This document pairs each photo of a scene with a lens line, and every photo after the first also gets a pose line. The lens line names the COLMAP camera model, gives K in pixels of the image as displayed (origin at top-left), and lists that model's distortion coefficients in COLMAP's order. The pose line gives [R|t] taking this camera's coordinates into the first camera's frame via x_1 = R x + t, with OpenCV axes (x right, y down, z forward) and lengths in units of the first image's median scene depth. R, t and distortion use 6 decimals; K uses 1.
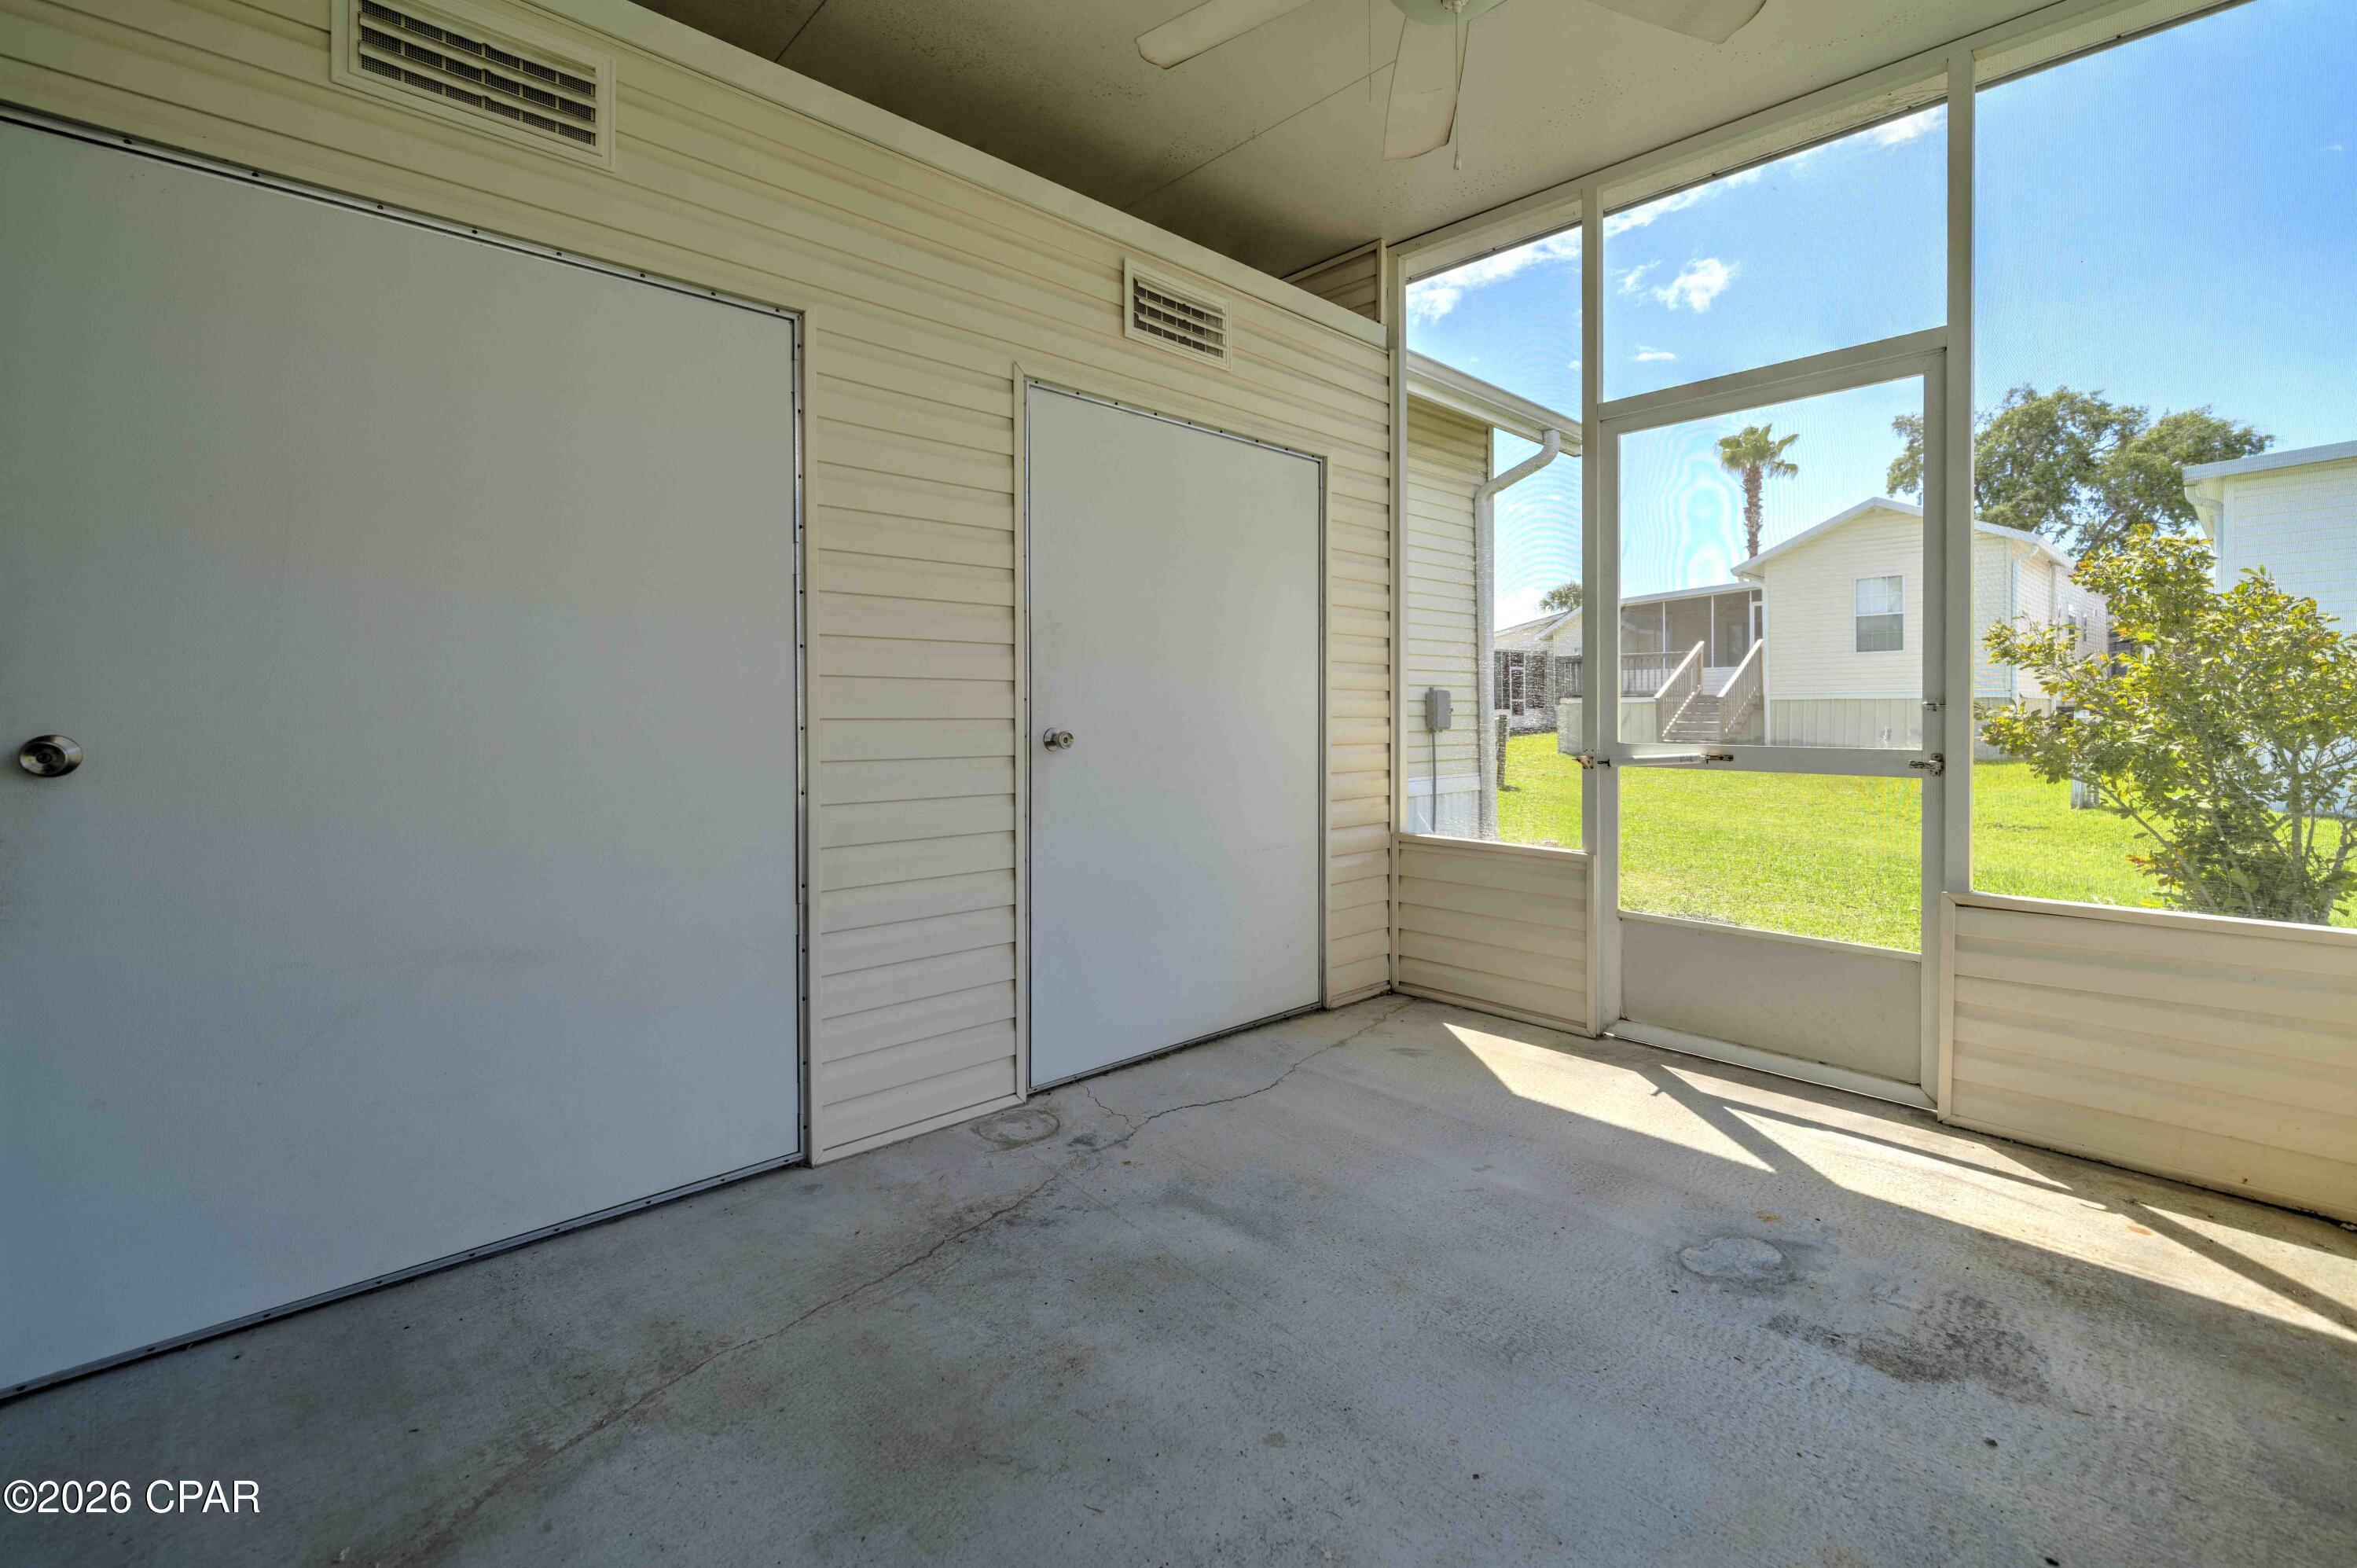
lens RADIAL K [[1002.0, 0, 1184.6], [0, 1002.0, 719.9], [0, 0, 1]] dist [0.000368, -0.000160]
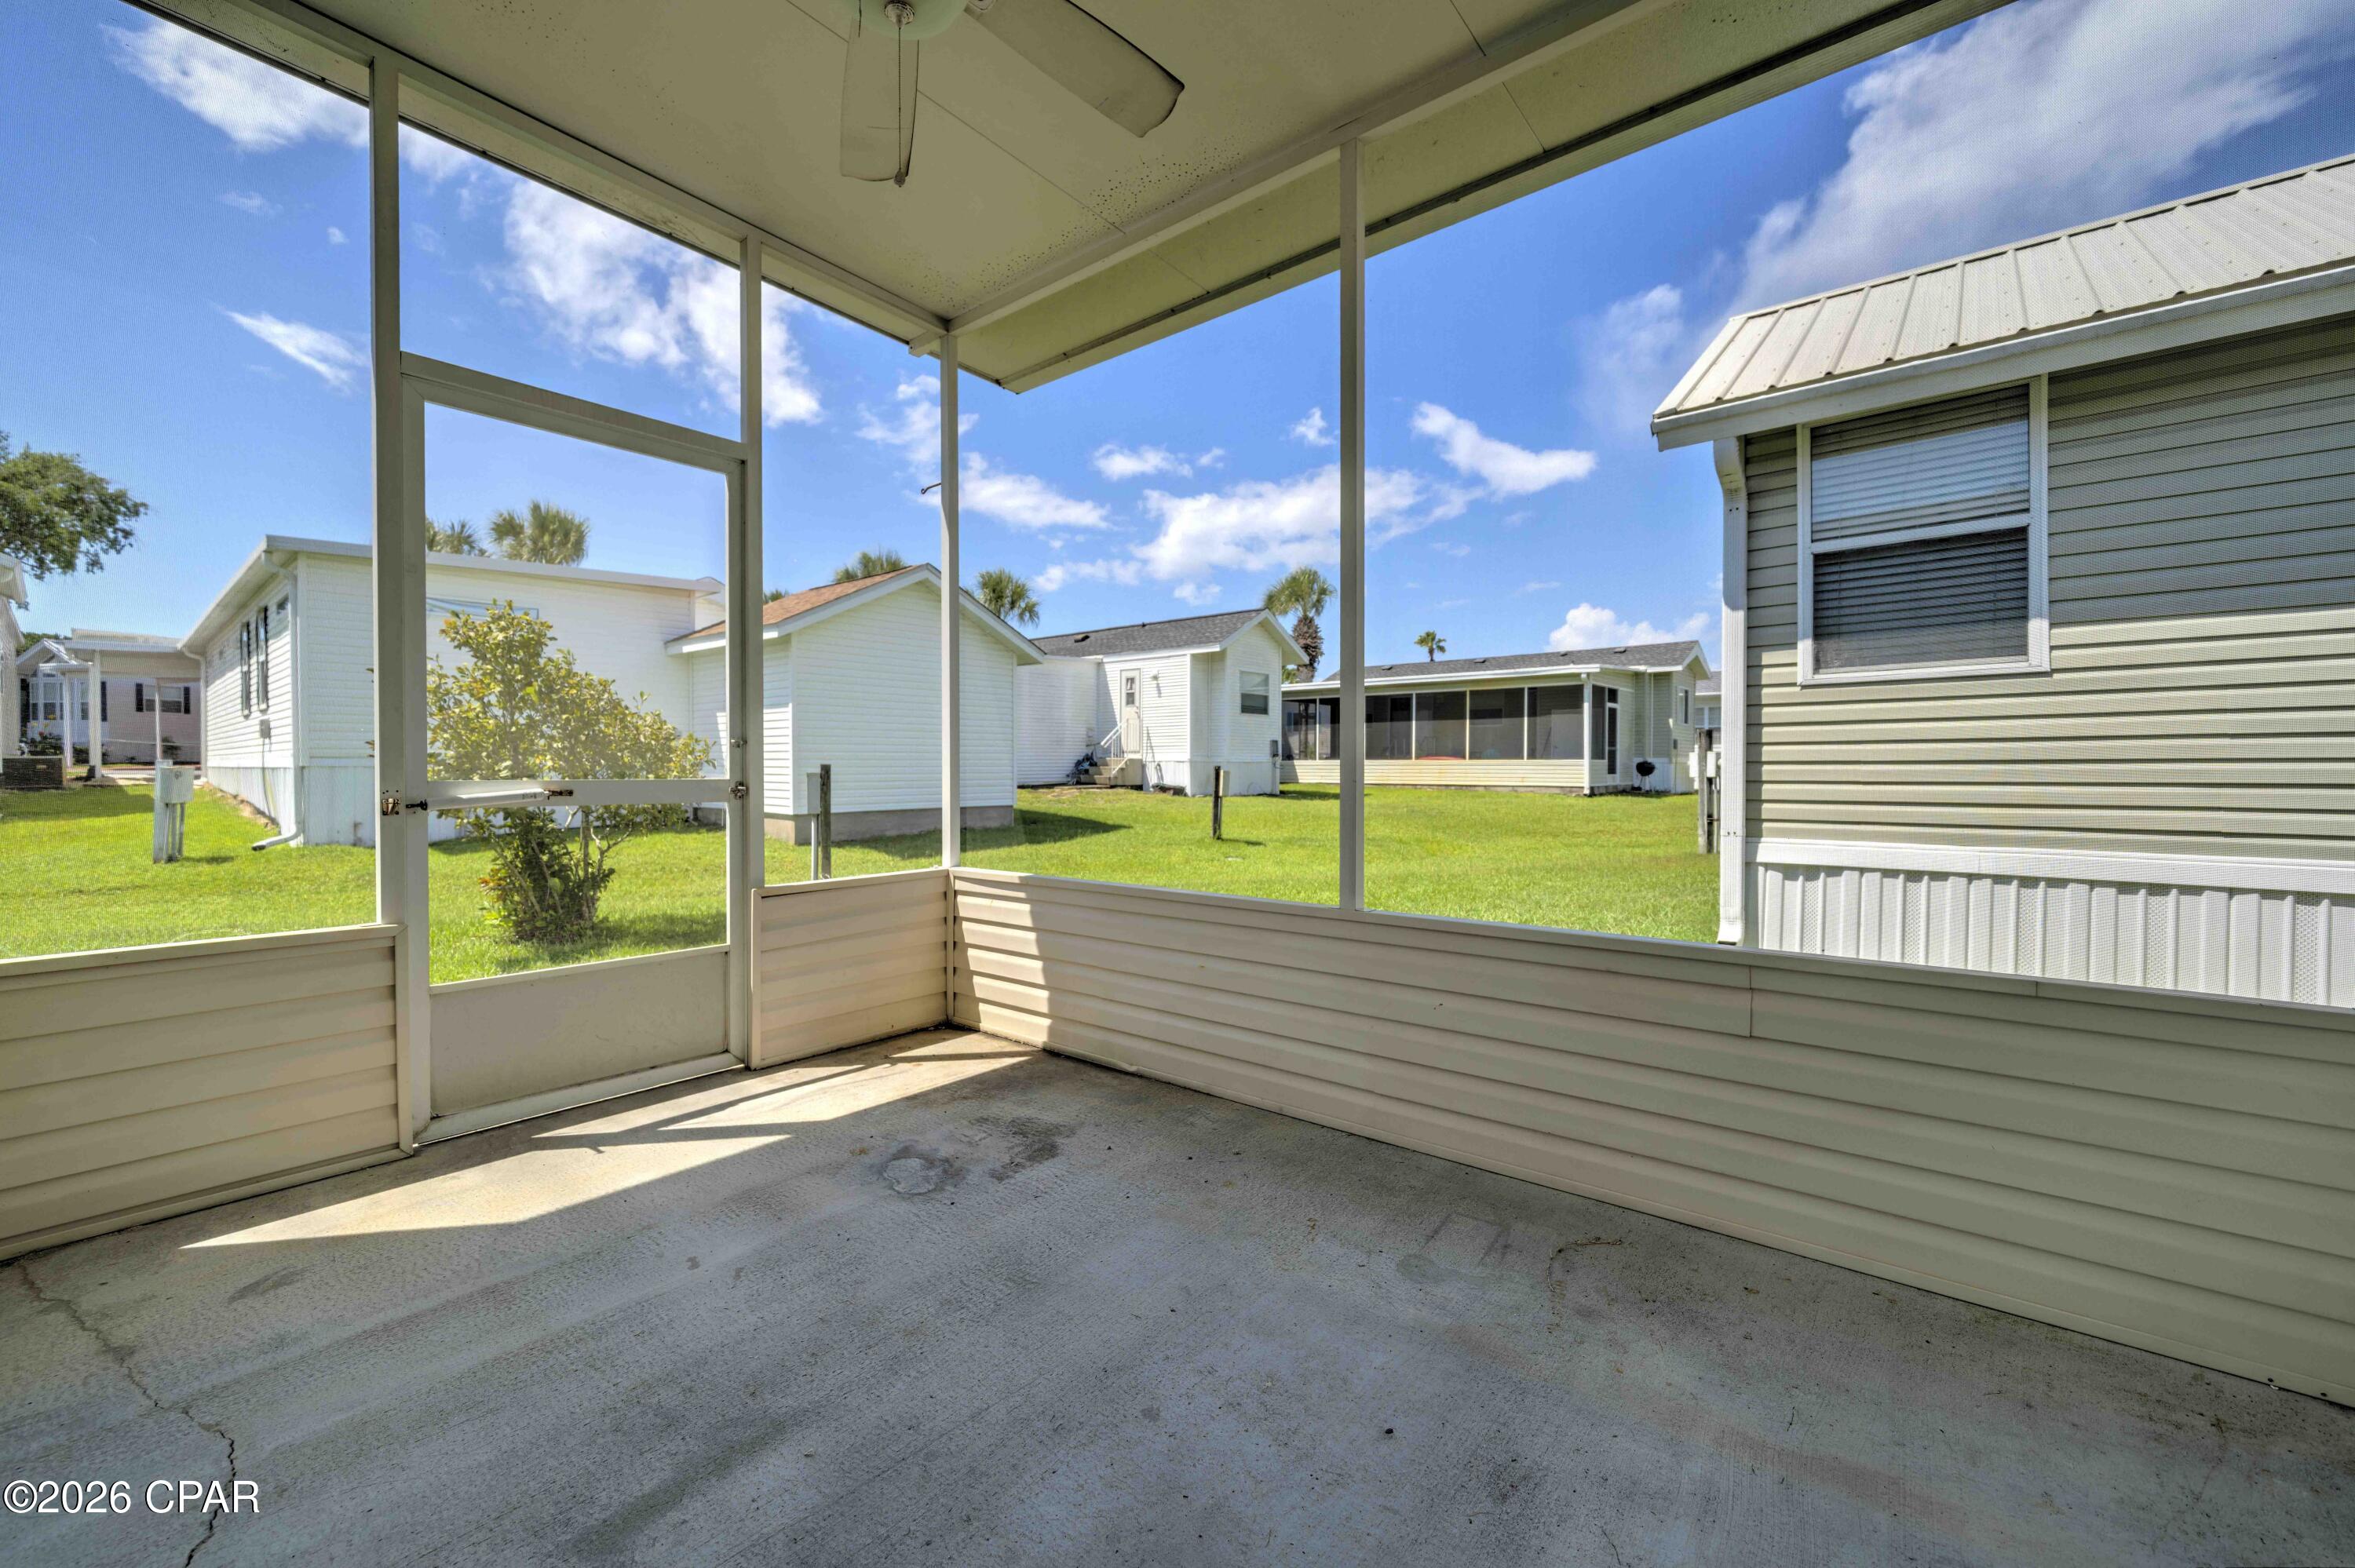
lens RADIAL K [[966.2, 0, 1159.9], [0, 966.2, 773.9], [0, 0, 1]] dist [0.000140, 0.000253]
pose [[-0.124839, -0.006383, 0.992156, -0.603074], [0.008709, 0.999934, 0.007528, 0.022860], [-0.992139, 0.009581, -0.124775, 0.729220]]
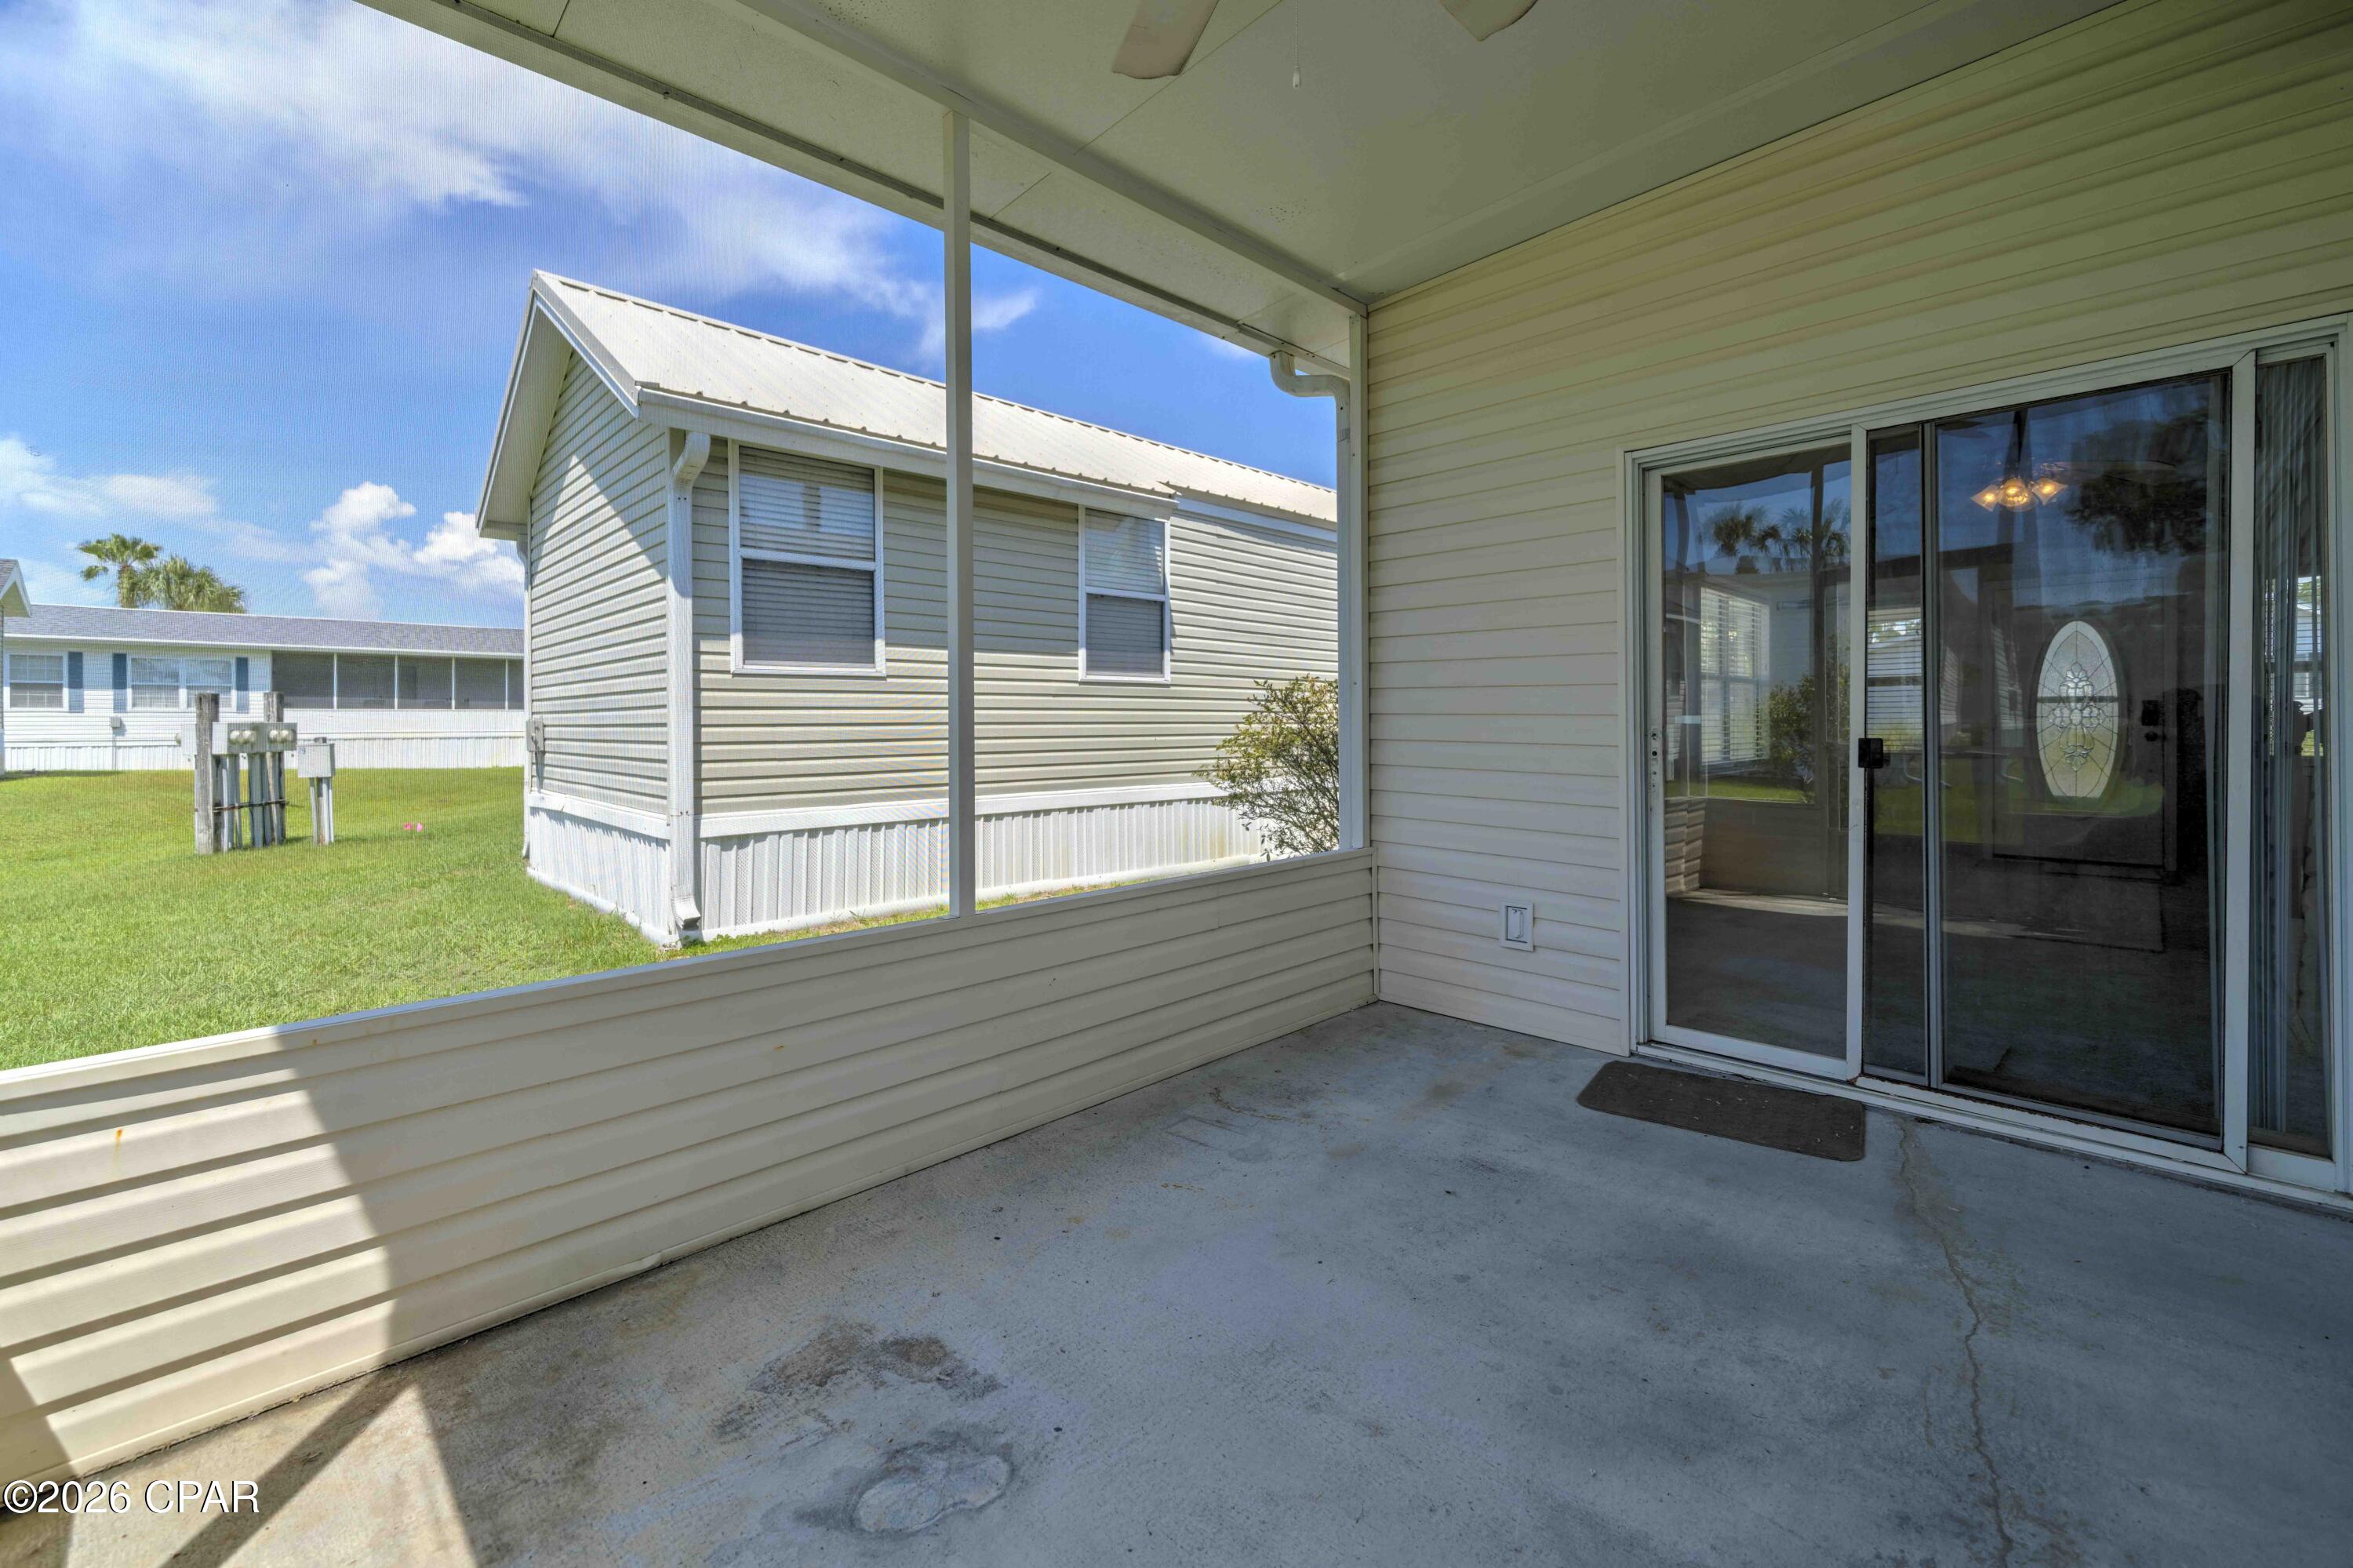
lens RADIAL K [[965.5, 0, 1205.4], [0, 965.5, 723.3], [0, 0, 1]] dist [0.000140, 0.000253]
pose [[-0.998200, 0.005200, -0.059739, 0.336327], [0.004879, 0.999973, 0.005513, -0.029689], [0.059766, 0.005212, -0.998199, 1.499198]]
